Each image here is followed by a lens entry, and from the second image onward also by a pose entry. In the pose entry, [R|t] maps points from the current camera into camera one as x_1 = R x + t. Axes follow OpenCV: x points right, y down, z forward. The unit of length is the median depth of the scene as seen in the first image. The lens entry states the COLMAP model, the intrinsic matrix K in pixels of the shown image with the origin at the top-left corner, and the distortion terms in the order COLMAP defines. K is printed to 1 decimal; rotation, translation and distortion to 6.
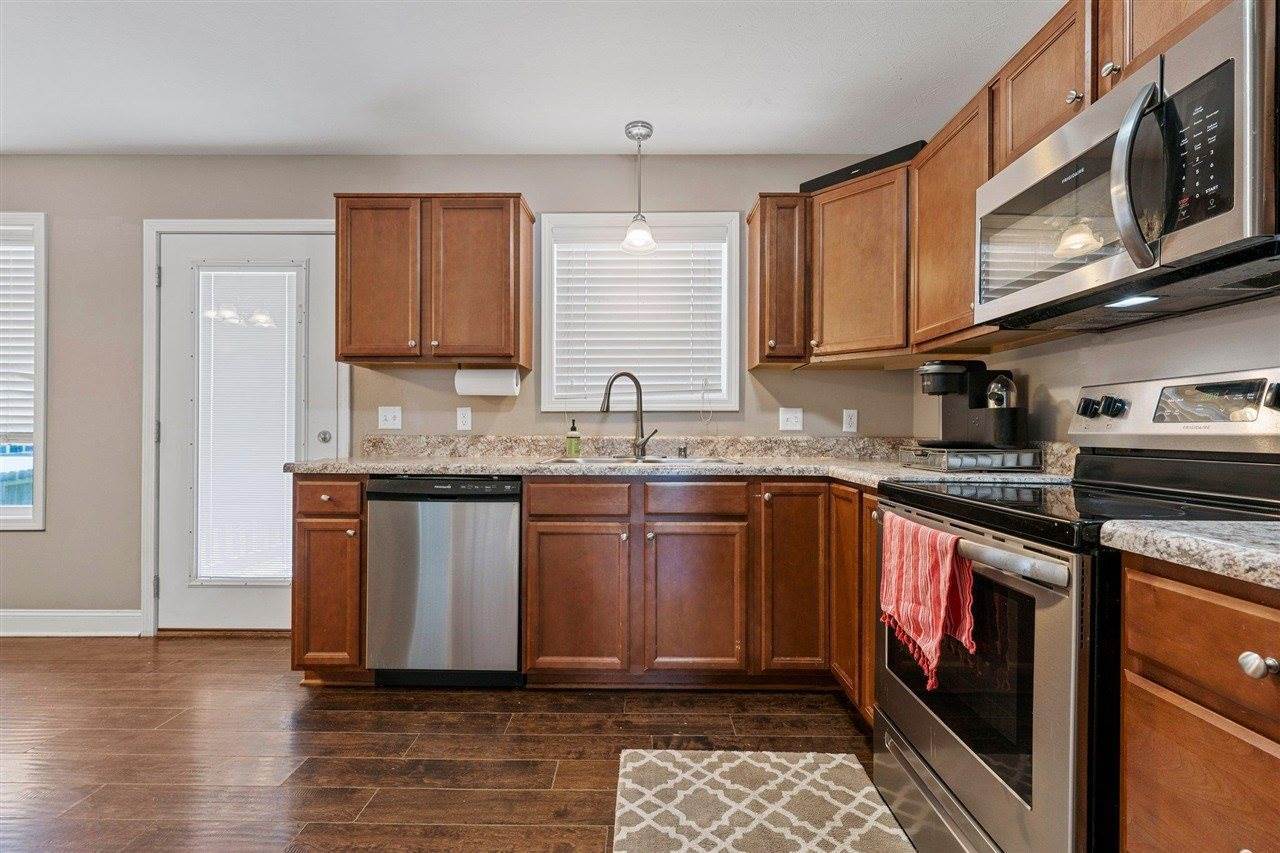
lens RADIAL K [[565.8, 0, 637.6], [0, 565.8, 432.5], [0, 0, 1]] dist [0.000388, -0.000067]
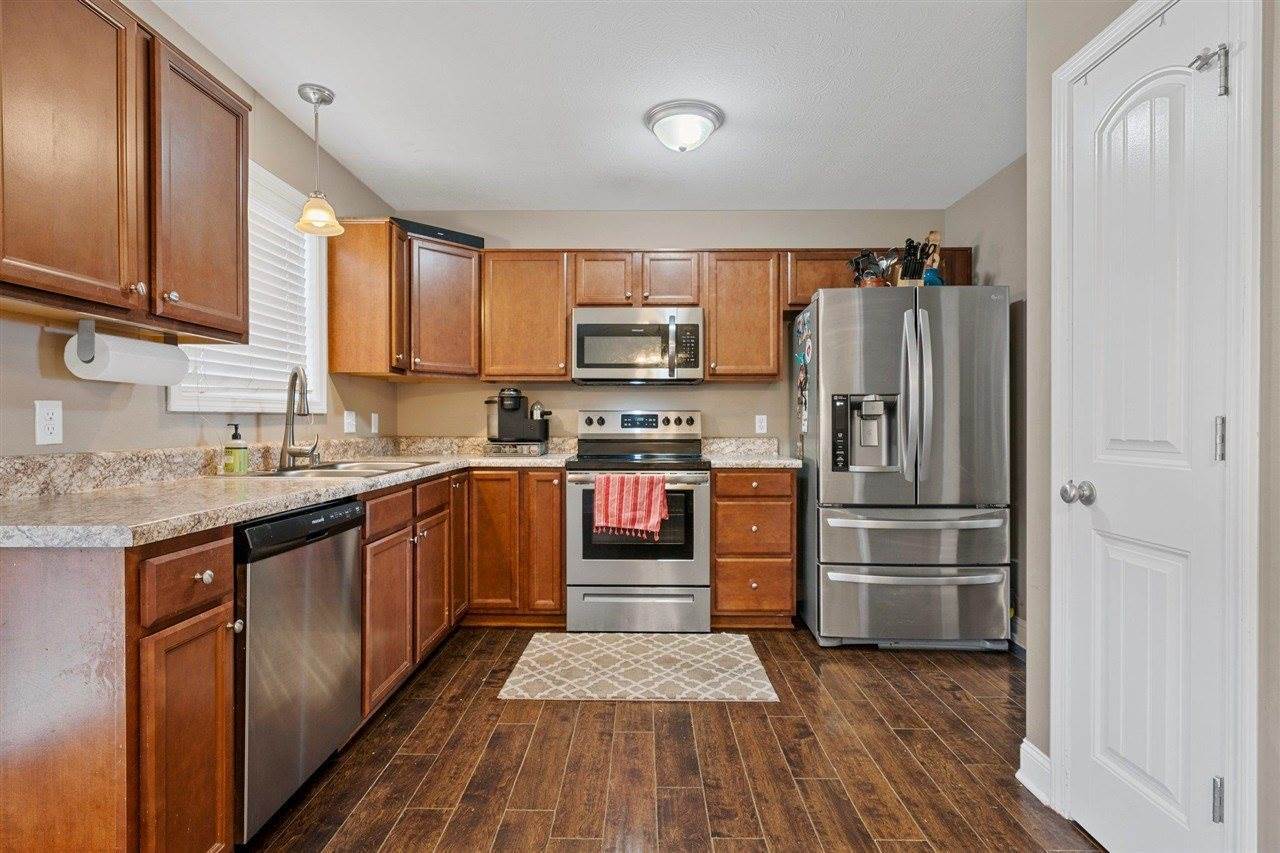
lens RADIAL K [[682.6, 0, 640.0], [0, 682.6, 426.5], [0, 0, 1]] dist [0.001466, 0.000033]
pose [[-0.046888, -0.010855, 0.998841, -1.414107], [0.002920, 0.999935, 0.011004, -0.038330], [-0.998896, 0.003433, -0.046853, 0.709686]]
